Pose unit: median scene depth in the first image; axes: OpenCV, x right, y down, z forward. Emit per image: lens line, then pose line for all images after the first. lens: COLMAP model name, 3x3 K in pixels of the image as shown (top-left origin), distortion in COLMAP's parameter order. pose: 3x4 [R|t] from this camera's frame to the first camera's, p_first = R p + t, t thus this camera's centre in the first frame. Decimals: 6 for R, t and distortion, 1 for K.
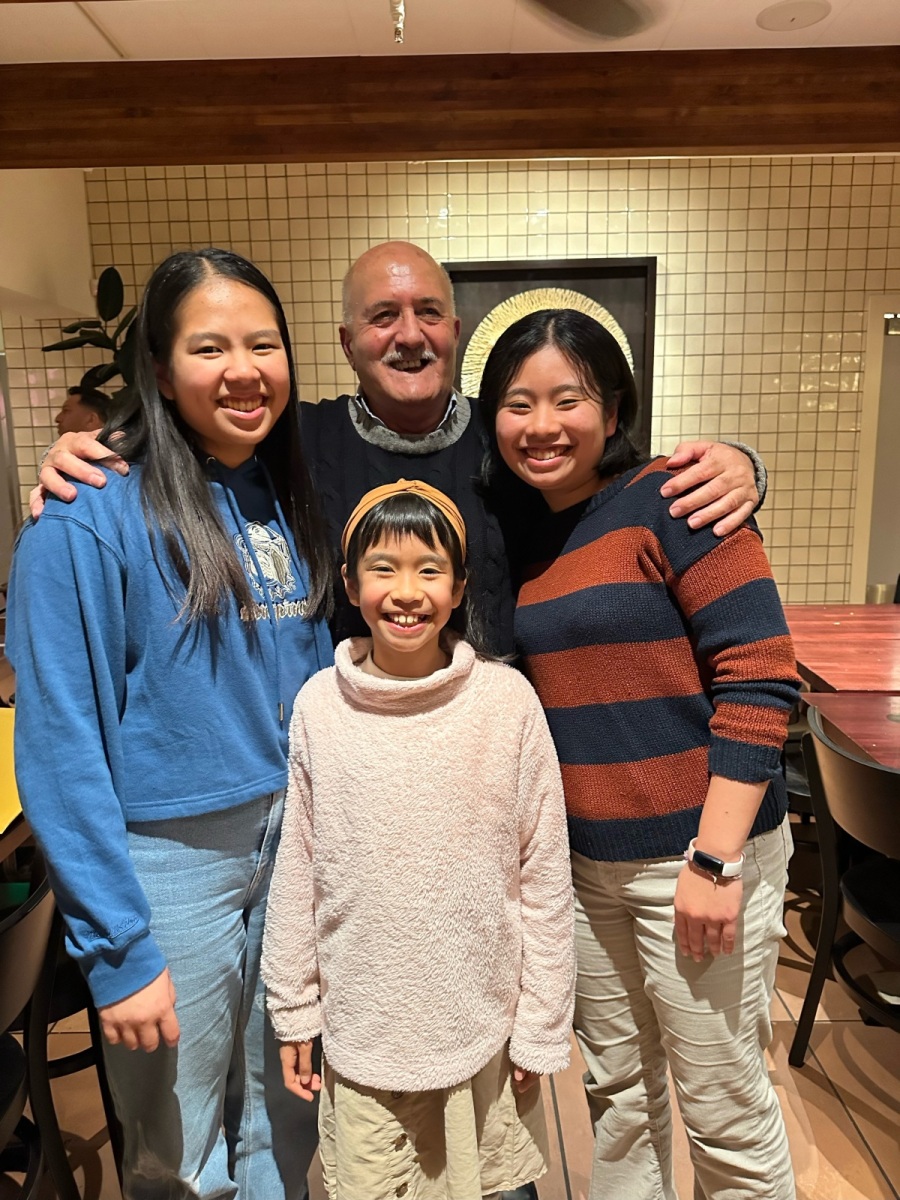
lens RADIAL K [[861.4, 0, 450.0], [0, 861.4, 600.0], [0, 0, 1]] dist [0.017502, -0.032995]
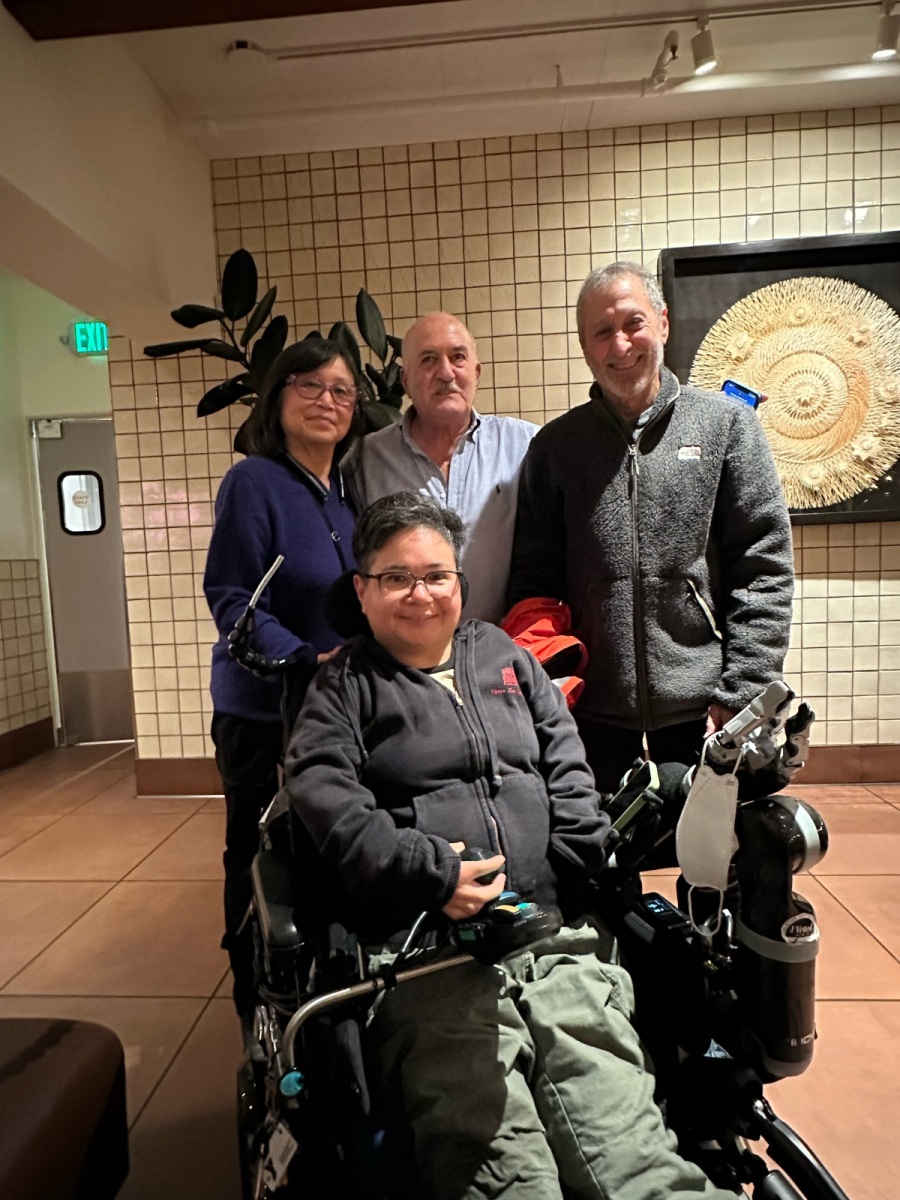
lens RADIAL K [[635.8, 0, 429.8], [0, 635.8, 598.6], [0, 0, 1]] dist [-0.001354, -0.000477]
pose [[0.997925, -0.019374, -0.061402, -0.187173], [0.012280, 0.993420, -0.113866, -0.021284], [0.063204, 0.112876, 0.991597, 0.459111]]
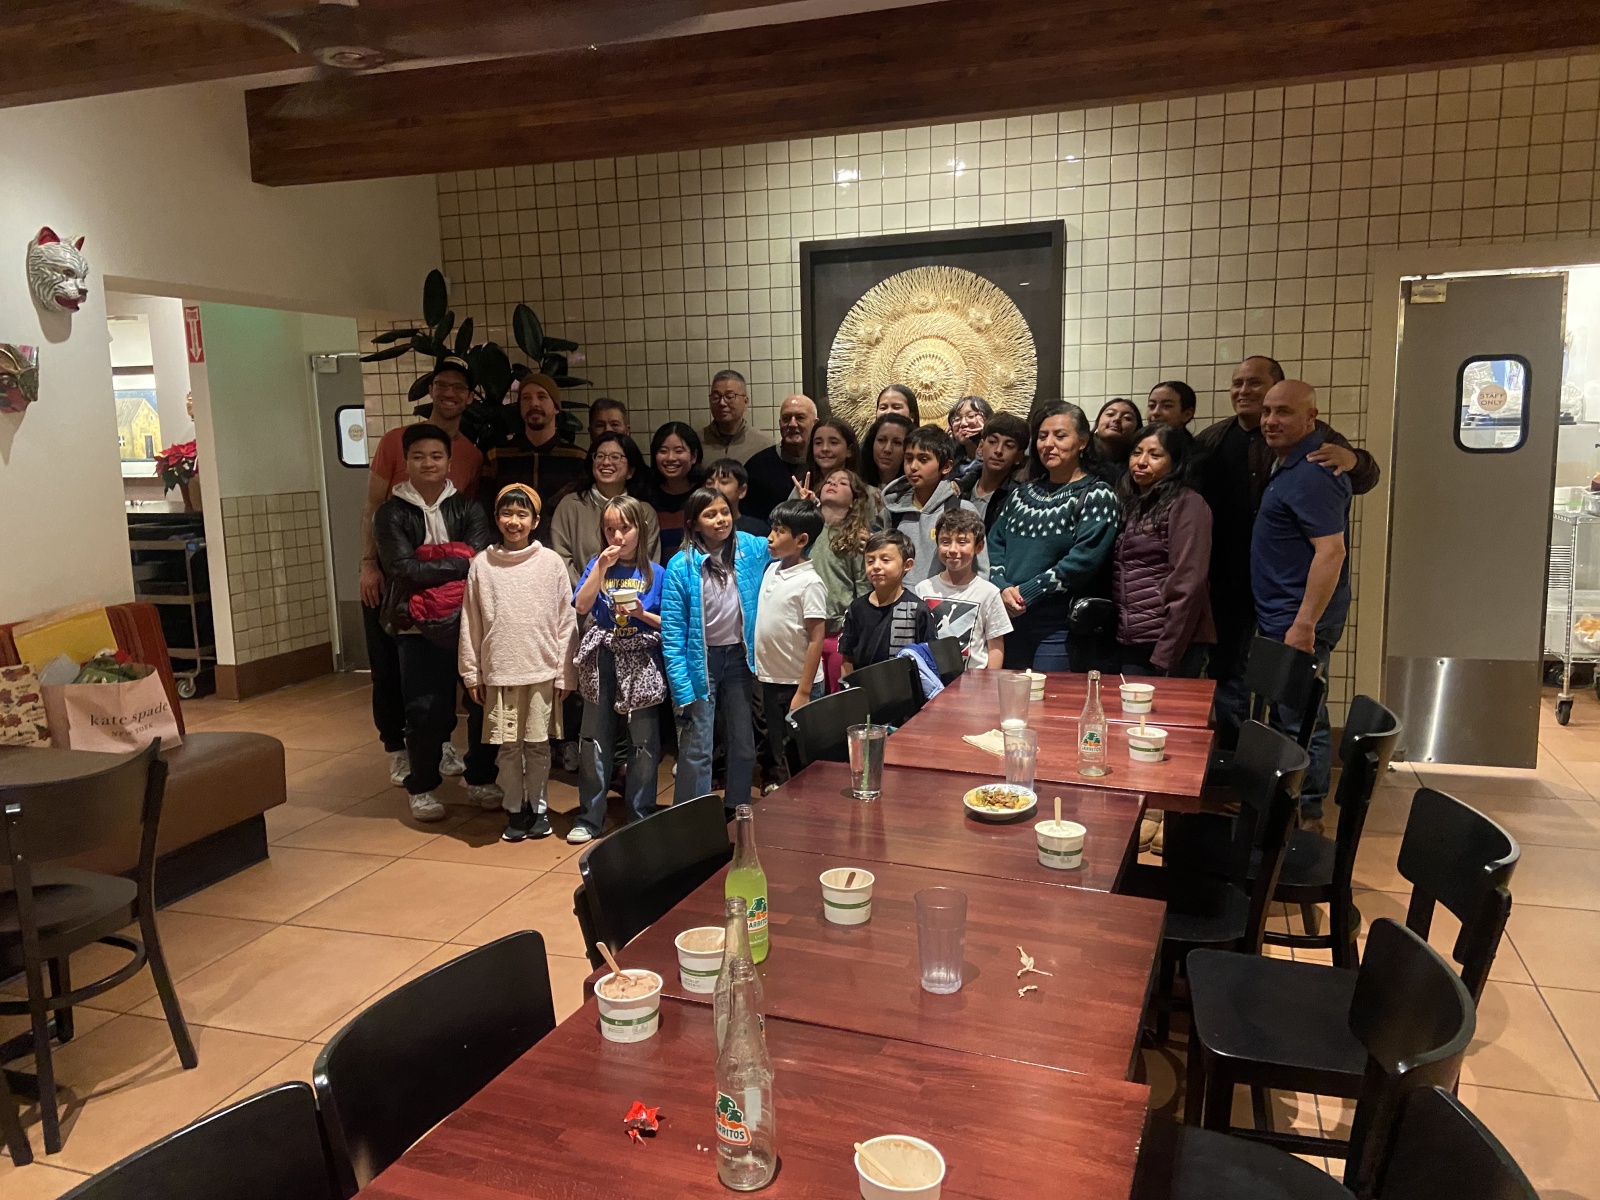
lens RADIAL K [[1233.7, 0, 800.0], [0, 1233.7, 600.0], [0, 0, 1]] dist [0.143375, -0.193317]
pose [[0.949688, 0.039162, -0.310739, 0.375342], [-0.049690, 0.998425, -0.026033, -0.013848], [0.309231, 0.040164, 0.950139, -0.132718]]
